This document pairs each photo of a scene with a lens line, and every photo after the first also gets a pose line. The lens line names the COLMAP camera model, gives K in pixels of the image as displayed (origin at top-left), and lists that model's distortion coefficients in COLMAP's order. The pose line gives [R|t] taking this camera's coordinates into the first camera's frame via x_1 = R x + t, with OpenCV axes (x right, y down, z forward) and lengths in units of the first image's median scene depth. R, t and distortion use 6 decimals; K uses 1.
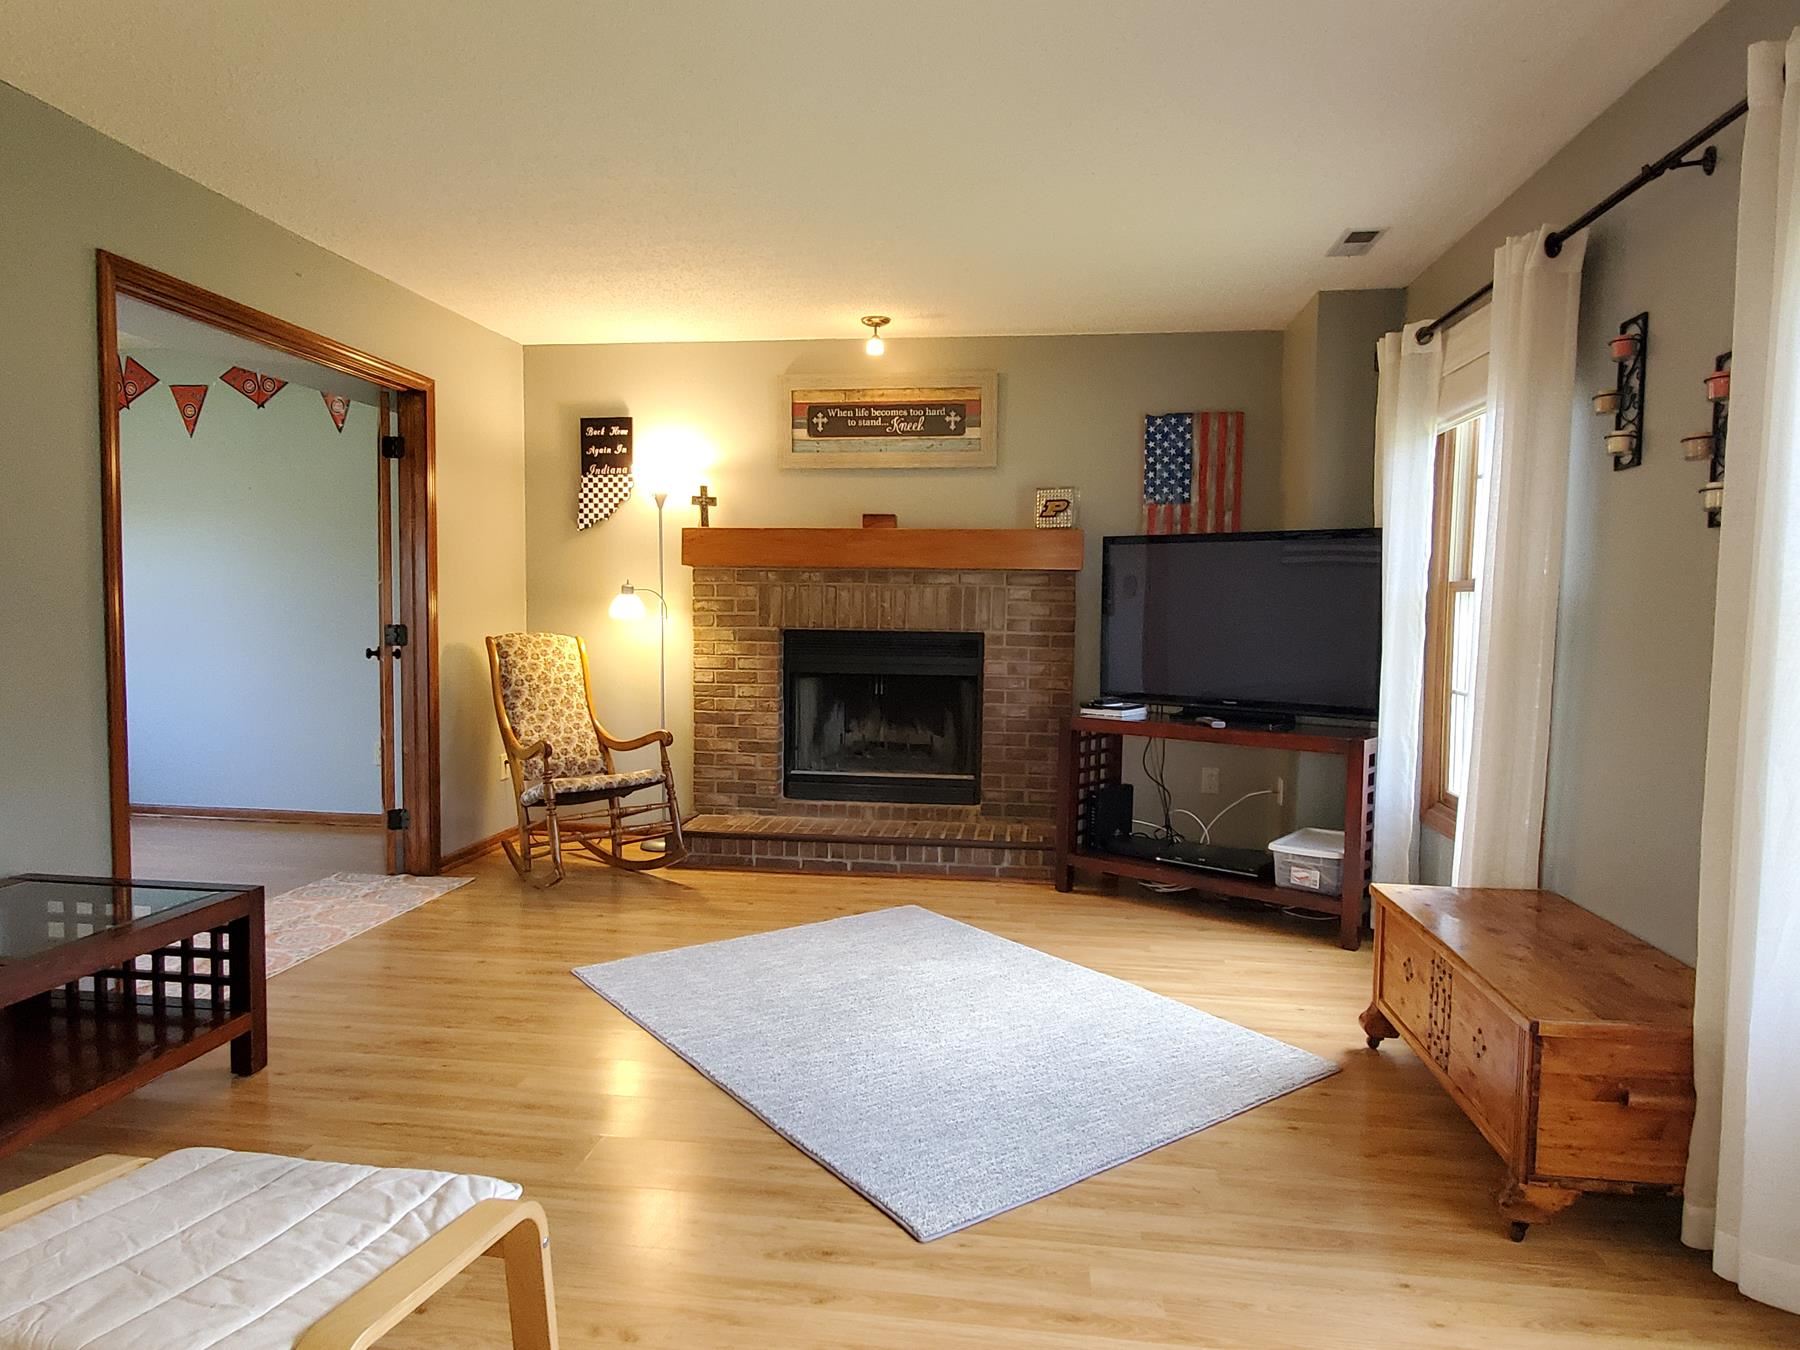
lens RADIAL K [[1096.4, 0, 900.0], [0, 1096.4, 675.0], [0, 0, 1]] dist [-0.008063, 0.003049]
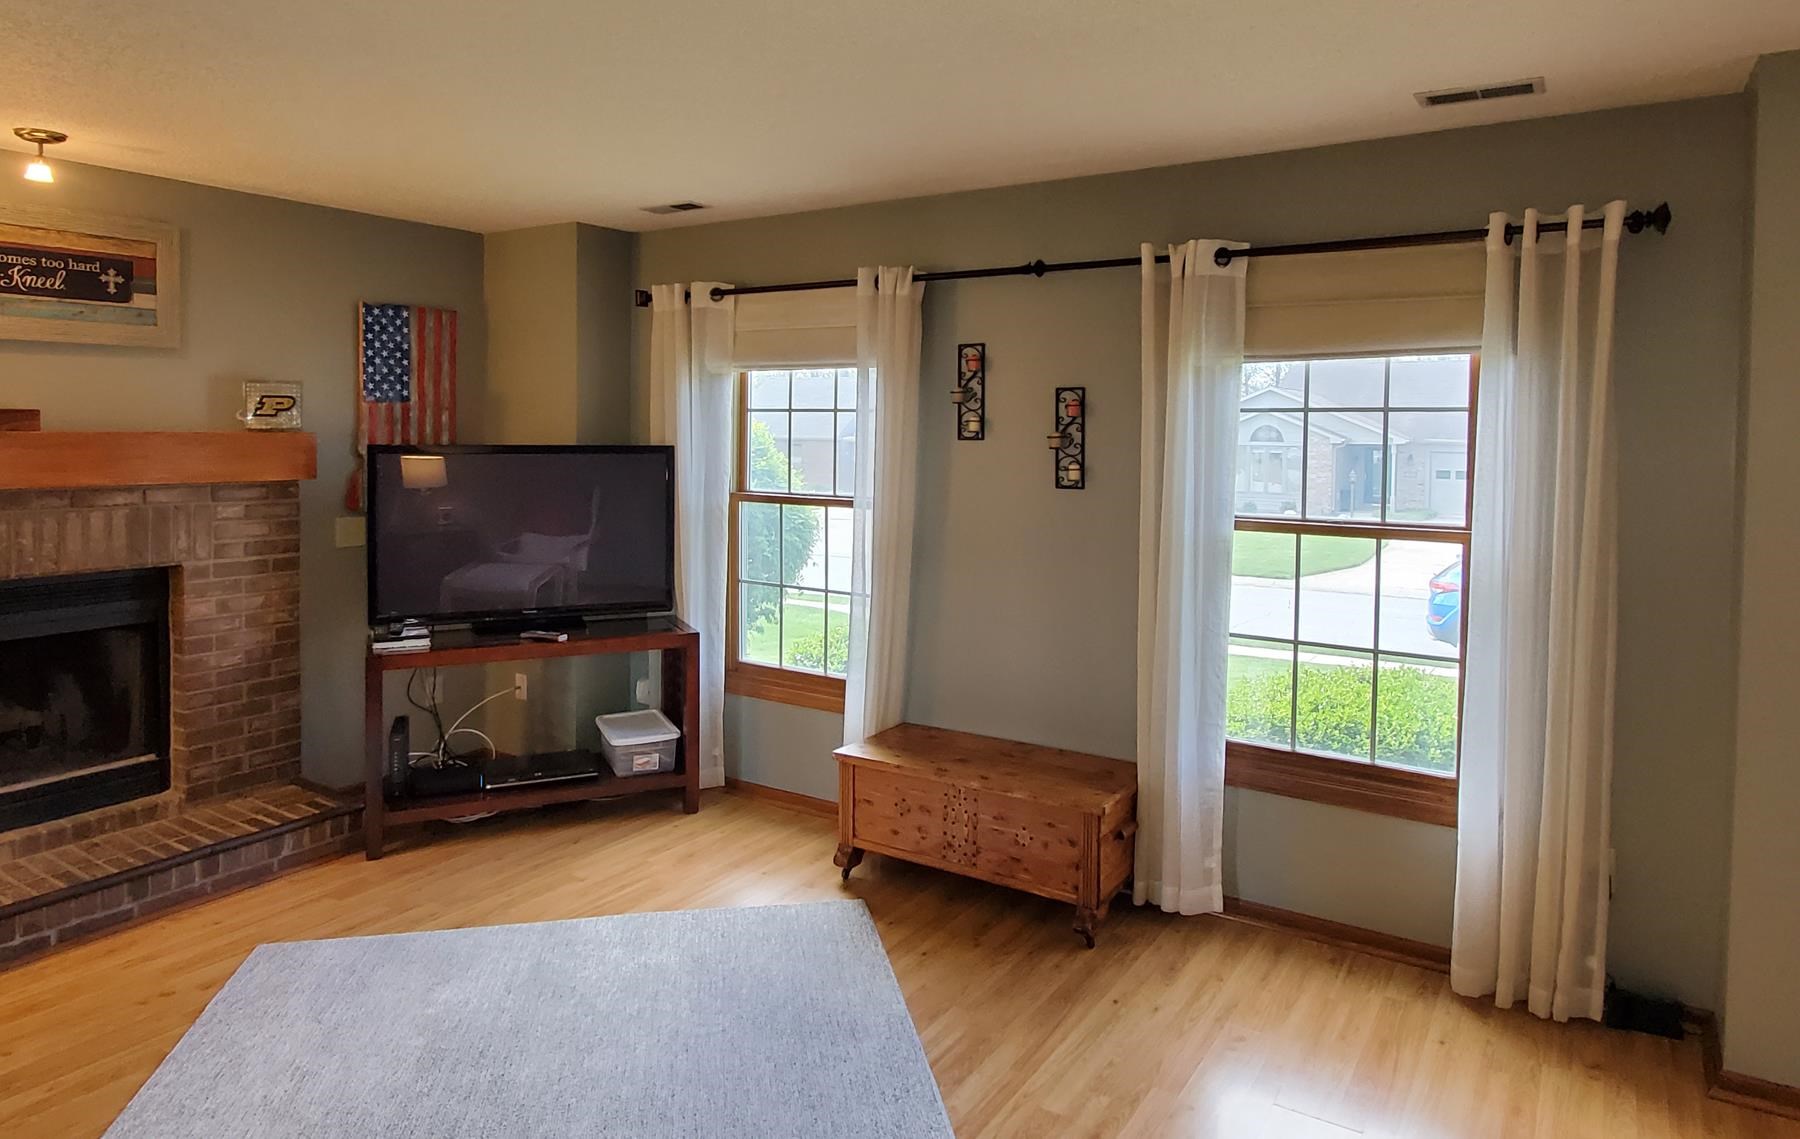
lens RADIAL K [[1097.5, 0, 900.9], [0, 1097.5, 463.2], [0, 0, 1]] dist [0.017173, -0.016196]
pose [[0.428668, -0.038206, 0.902654, -0.401936], [0.053150, 0.998441, 0.017020, -0.096265], [-0.901897, 0.040681, 0.430031, 0.213732]]
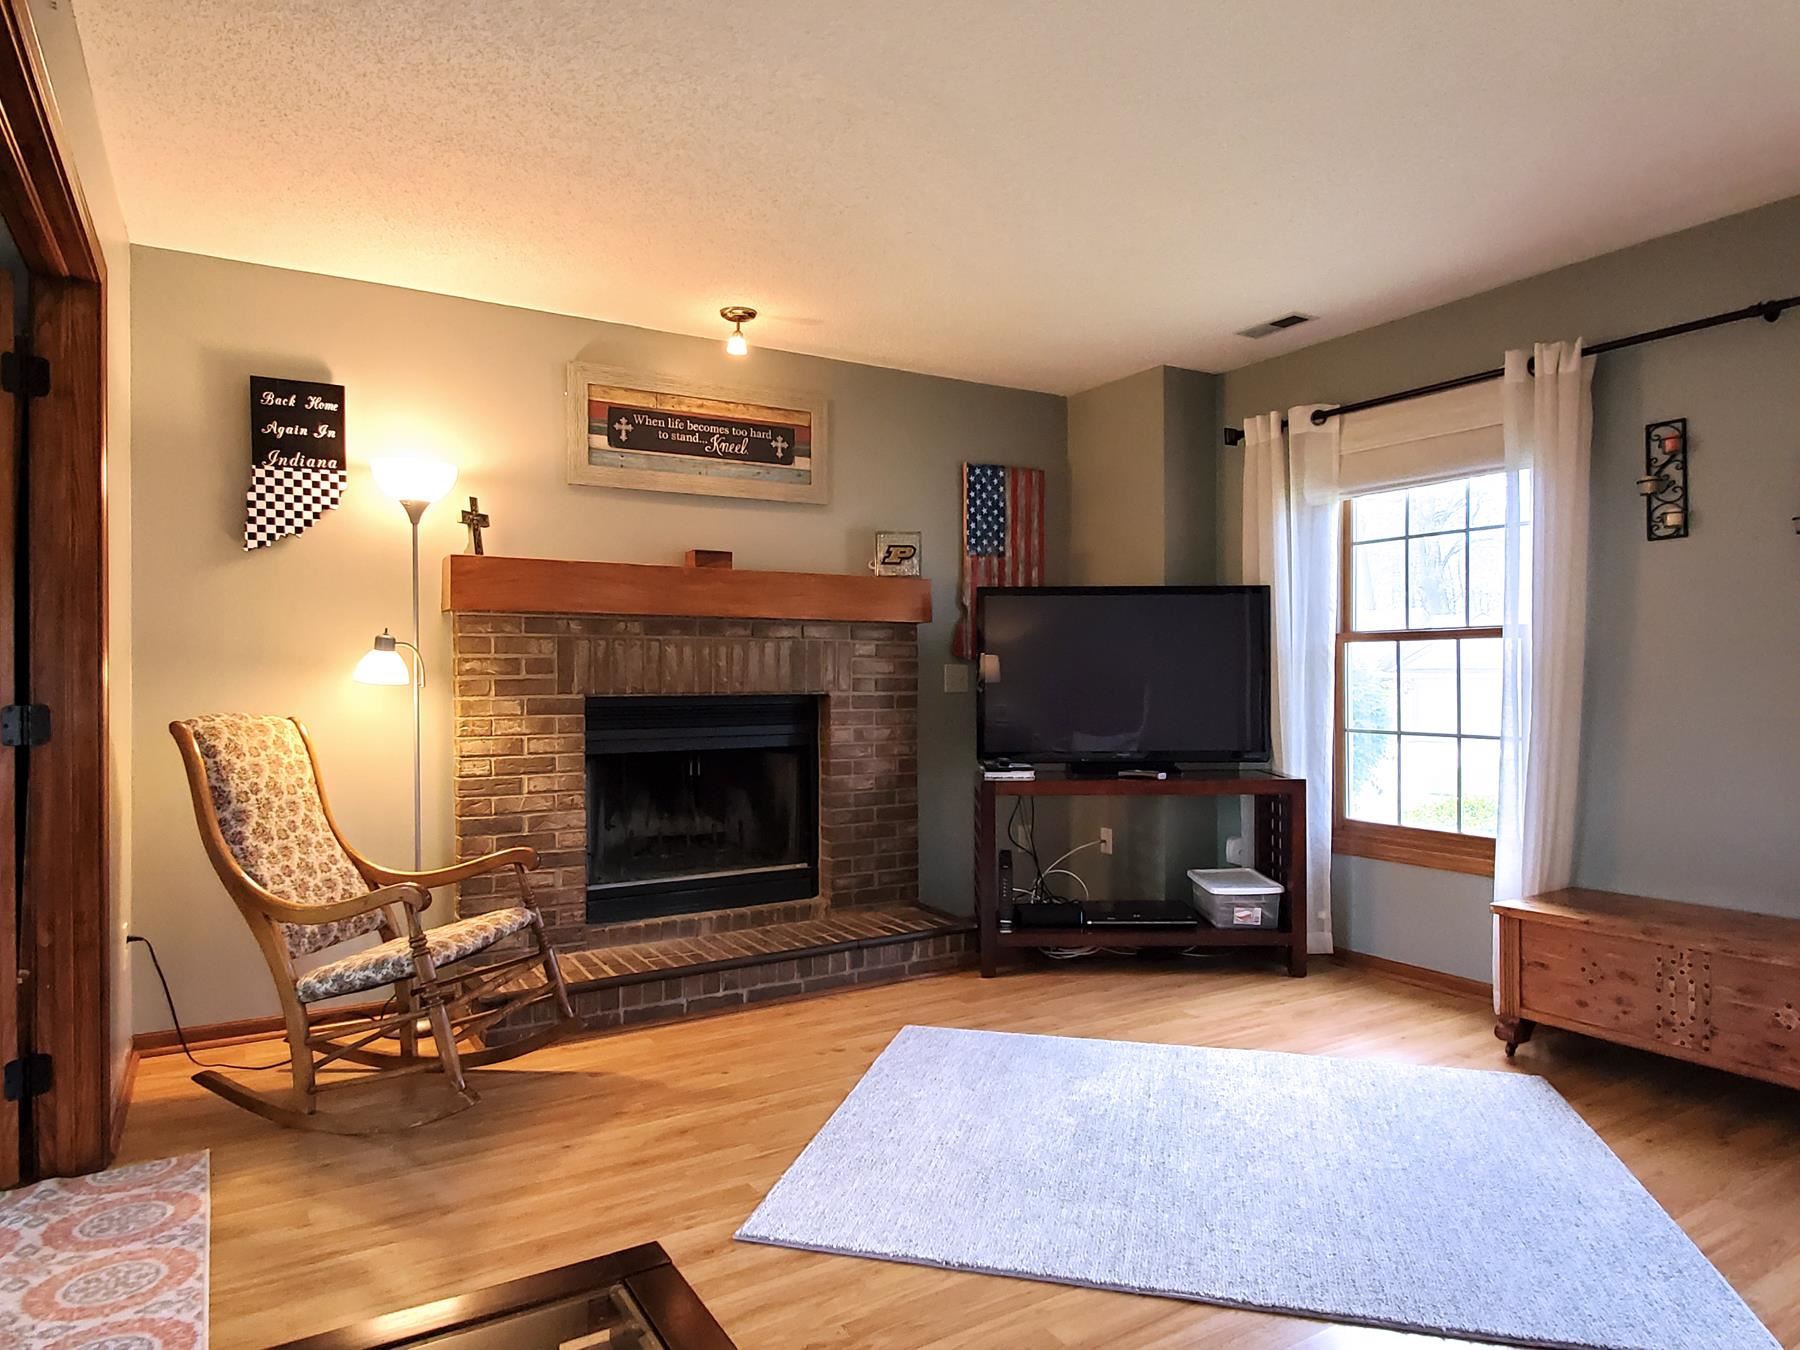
lens RADIAL K [[1098.0, 0, 900.0], [0, 1098.0, 675.0], [0, 0, 1]] dist [0.002827, -0.005948]
pose [[0.779761, -0.015243, 0.625892, -0.421668], [0.054371, 0.997575, -0.043443, -0.013054], [-0.623713, 0.067905, 0.778699, 0.293088]]
